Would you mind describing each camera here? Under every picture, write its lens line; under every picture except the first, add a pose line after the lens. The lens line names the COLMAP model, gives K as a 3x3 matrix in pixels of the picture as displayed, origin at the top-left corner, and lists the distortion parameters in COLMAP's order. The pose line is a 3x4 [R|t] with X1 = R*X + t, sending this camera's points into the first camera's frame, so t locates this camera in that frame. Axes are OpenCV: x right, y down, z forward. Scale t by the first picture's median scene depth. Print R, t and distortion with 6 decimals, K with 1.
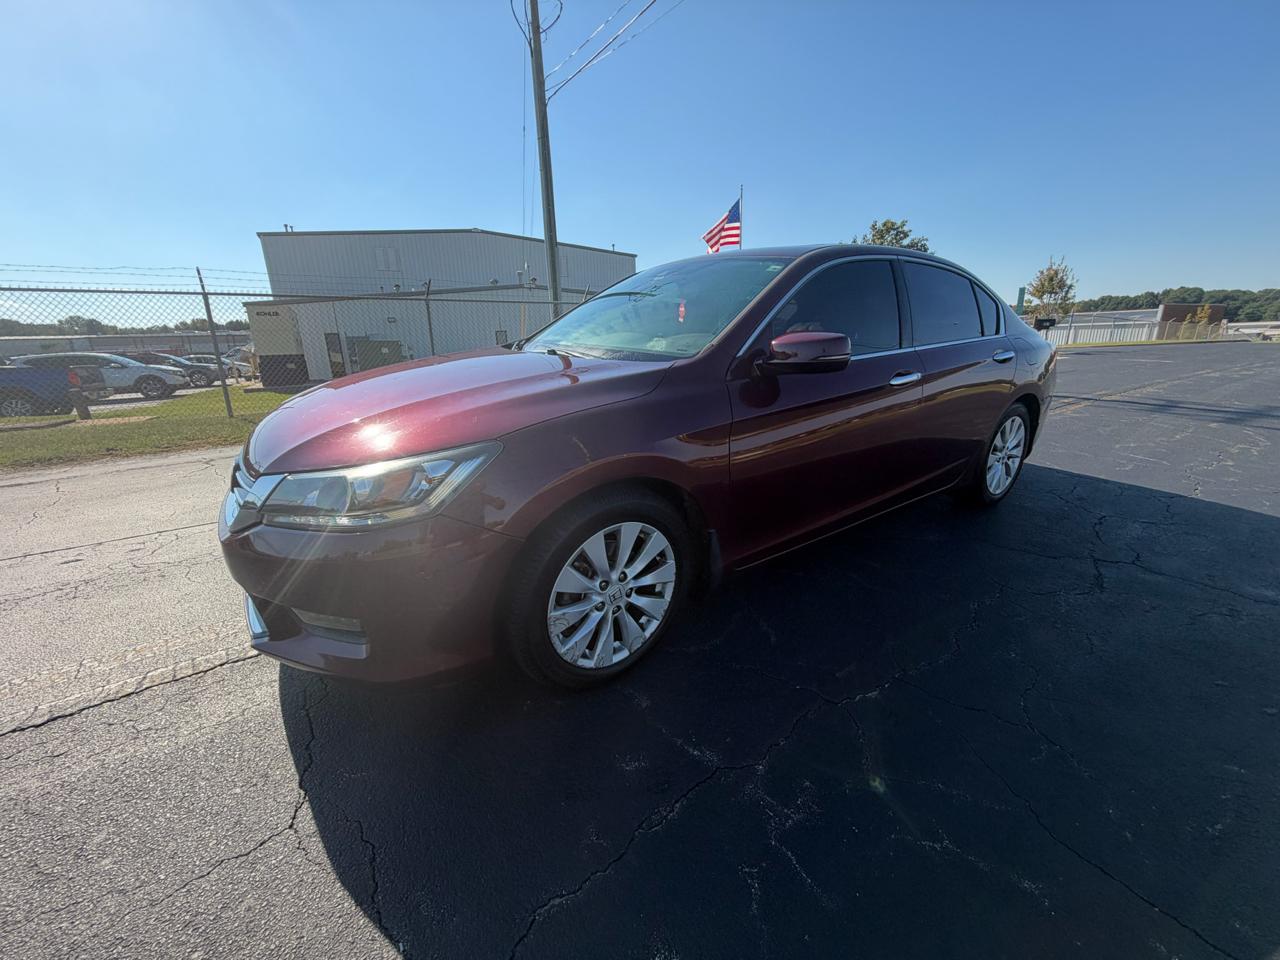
lens RADIAL K [[511.0, 0, 634.1], [0, 511.0, 484.6], [0, 0, 1]] dist [-0.000299, -0.000392]
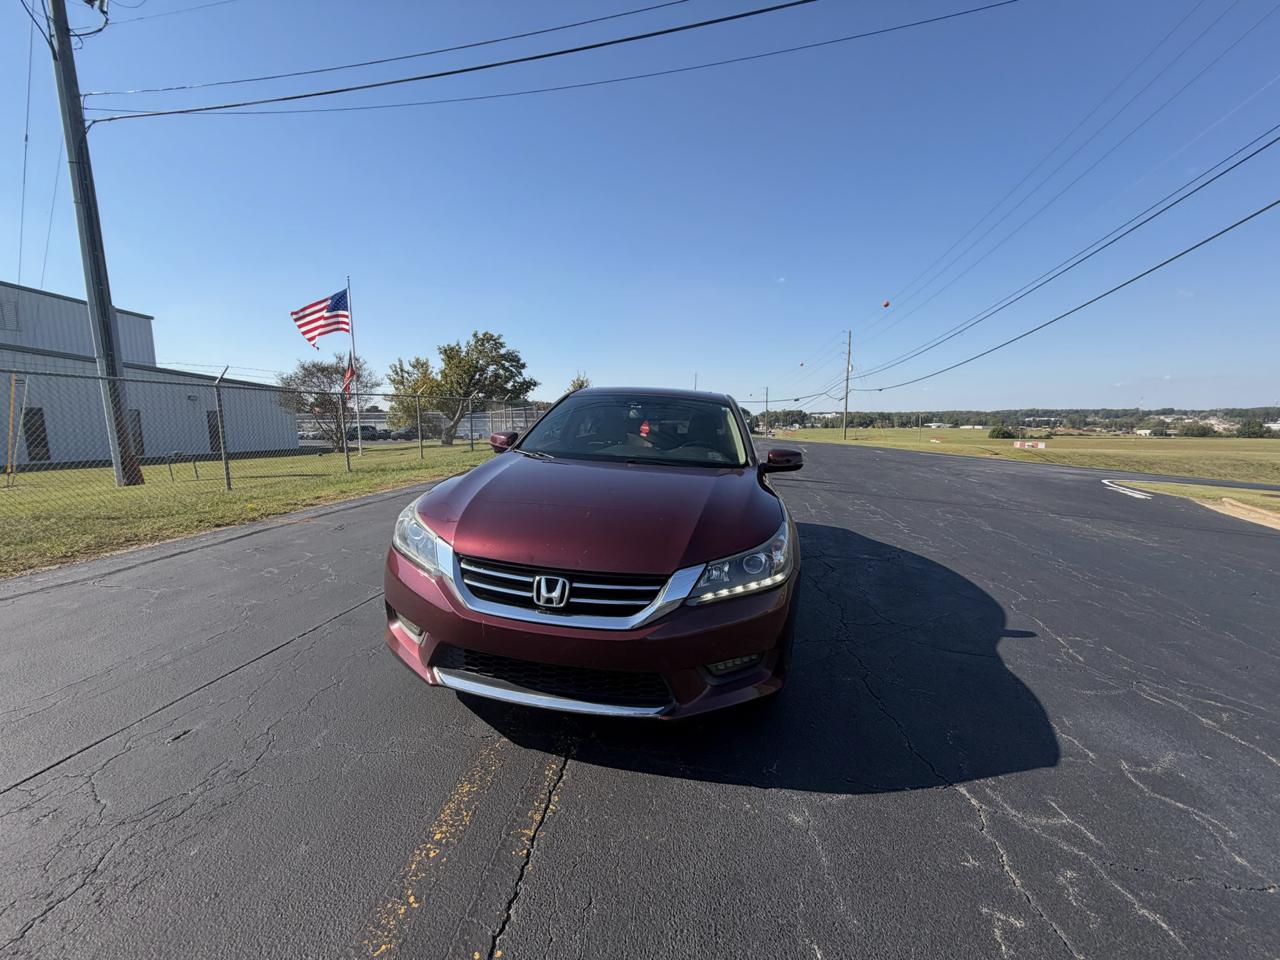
lens RADIAL K [[511.0, 0, 632.6], [0, 511.0, 485.1], [0, 0, 1]] dist [-0.000299, -0.000392]
pose [[0.700260, -0.064826, 0.710938, -0.181070], [0.177699, 0.980351, -0.085638, -0.014603], [-0.691418, 0.186302, 0.698021, 0.014293]]
